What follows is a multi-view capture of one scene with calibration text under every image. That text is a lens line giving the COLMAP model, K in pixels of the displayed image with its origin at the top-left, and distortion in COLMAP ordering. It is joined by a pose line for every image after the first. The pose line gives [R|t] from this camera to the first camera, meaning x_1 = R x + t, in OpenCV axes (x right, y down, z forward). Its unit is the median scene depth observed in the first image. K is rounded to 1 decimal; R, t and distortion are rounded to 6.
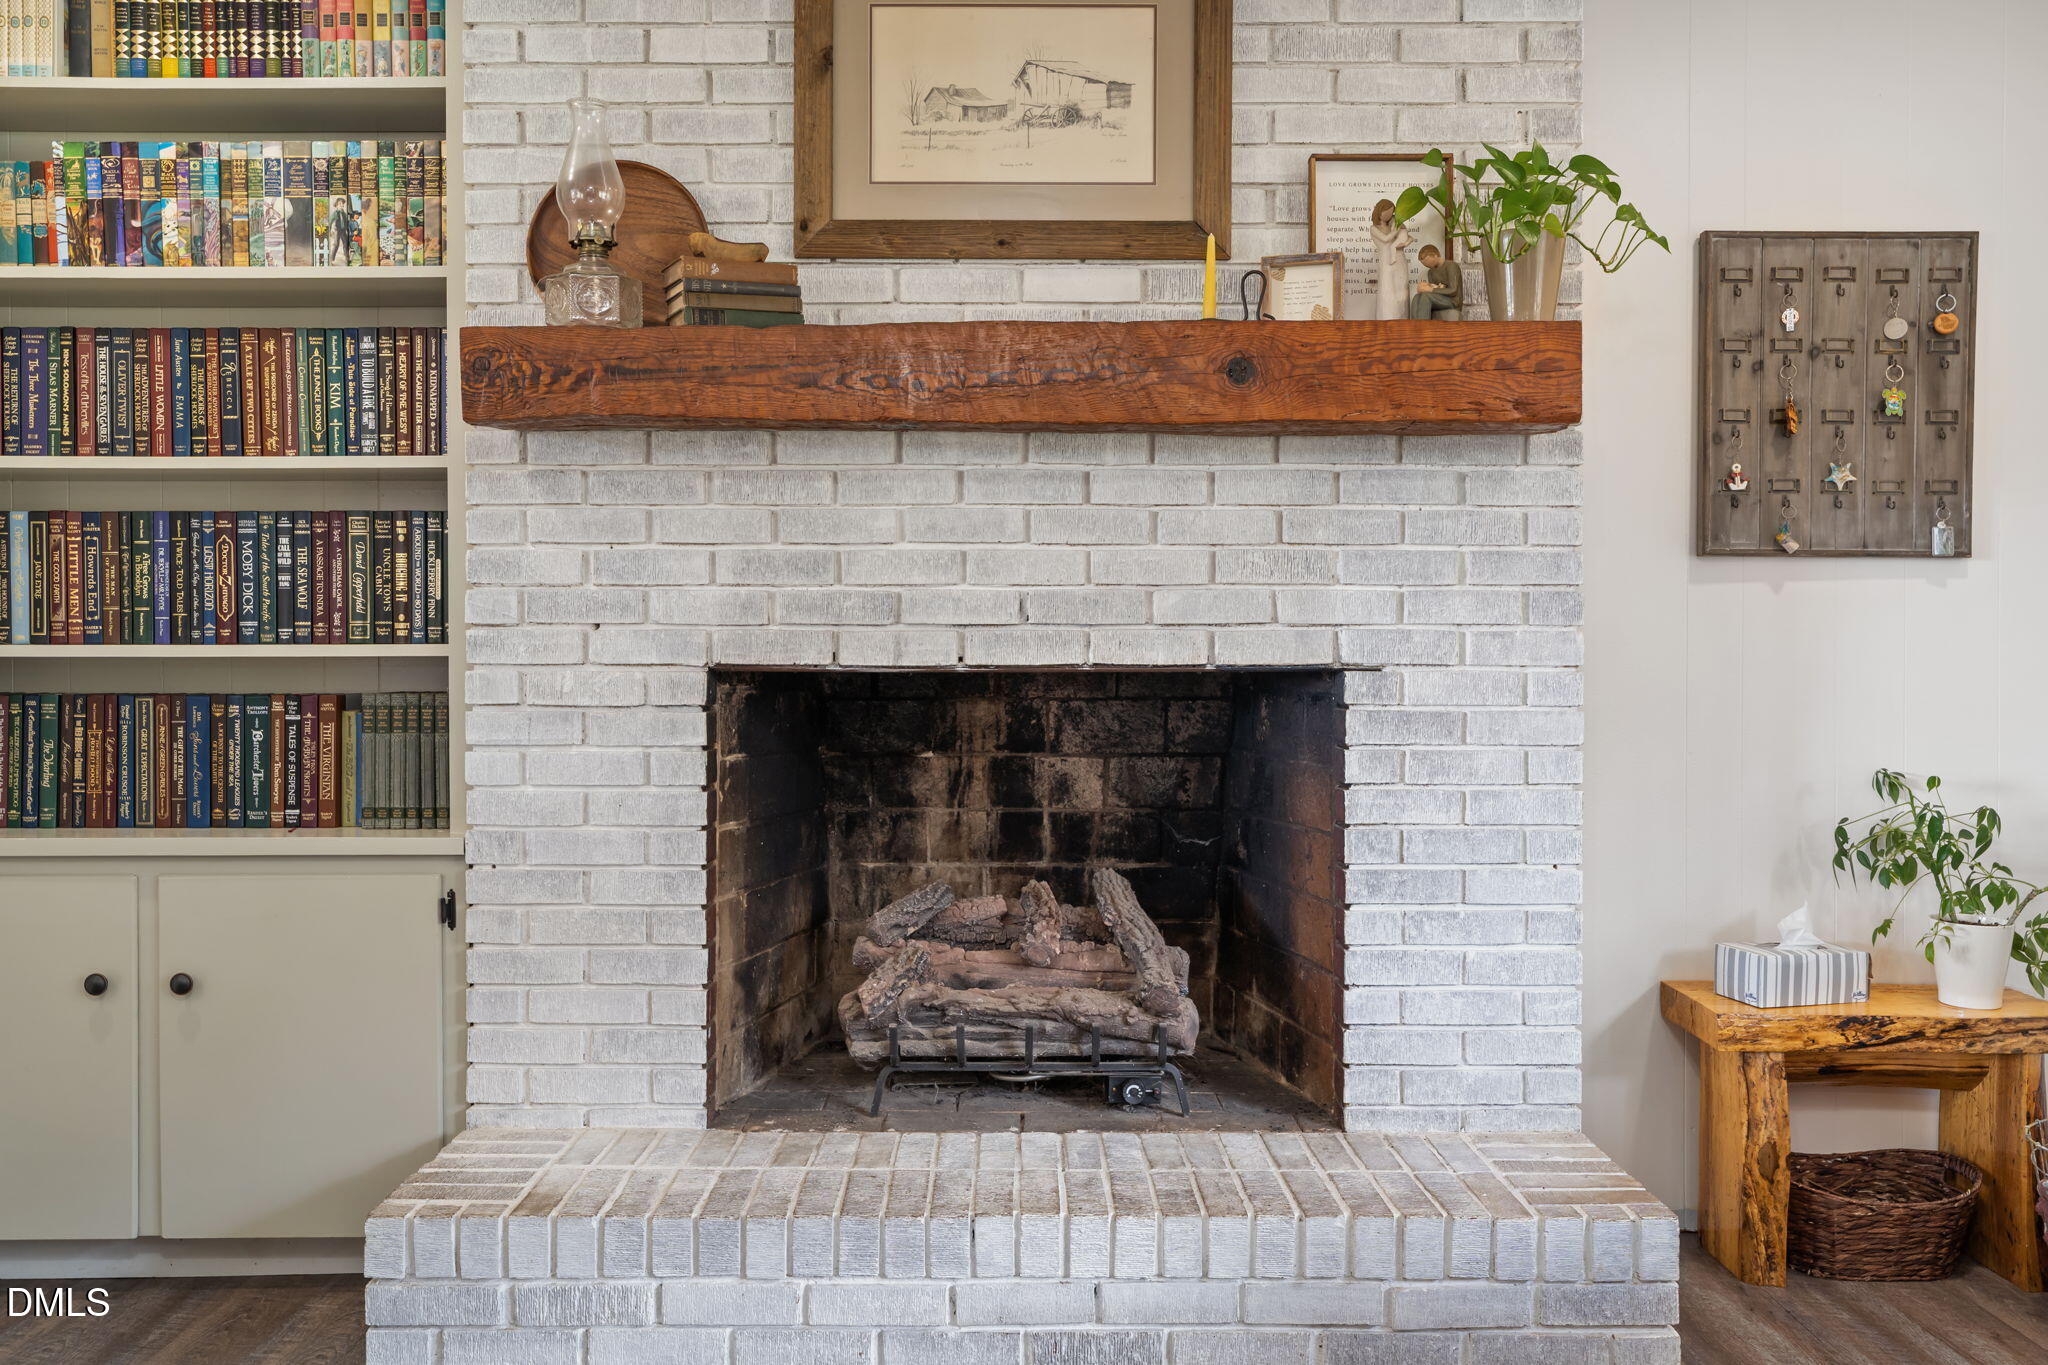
lens RADIAL K [[1033.8, 0, 1025.7], [0, 1033.8, 665.0], [0, 0, 1]] dist [-0.000314, 0.000560]
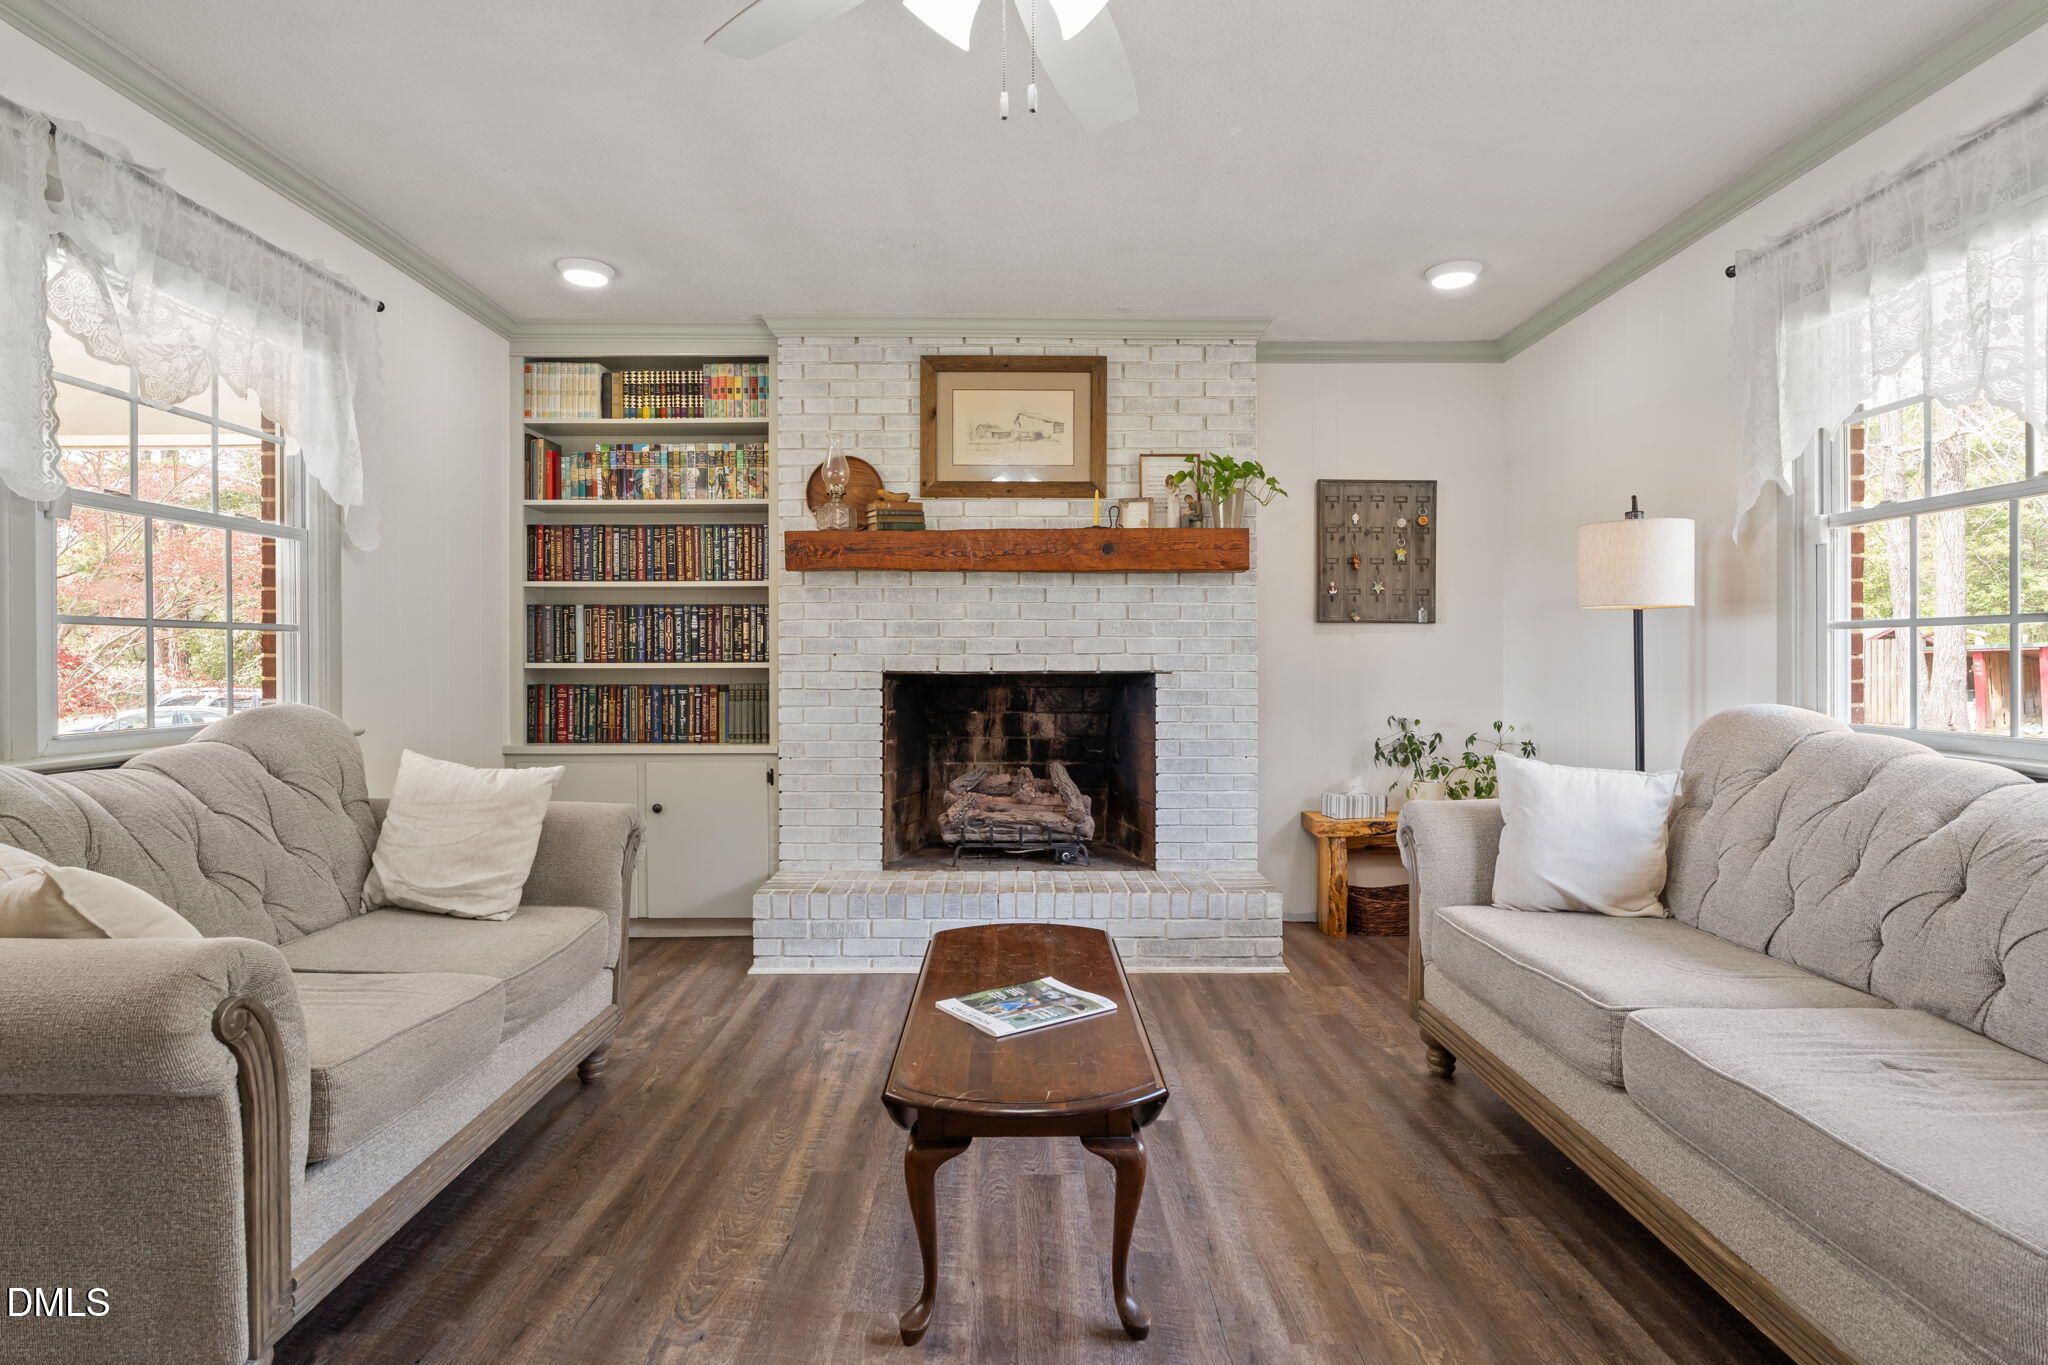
lens RADIAL K [[1033.8, 0, 1025.7], [0, 1033.8, 665.0], [0, 0, 1]] dist [-0.000314, 0.000560]
pose [[0.999981, -0.001407, 0.006046, 0.000630], [0.001493, 0.999898, -0.014201, 0.018787], [-0.006026, 0.014210, 0.999881, -1.299366]]
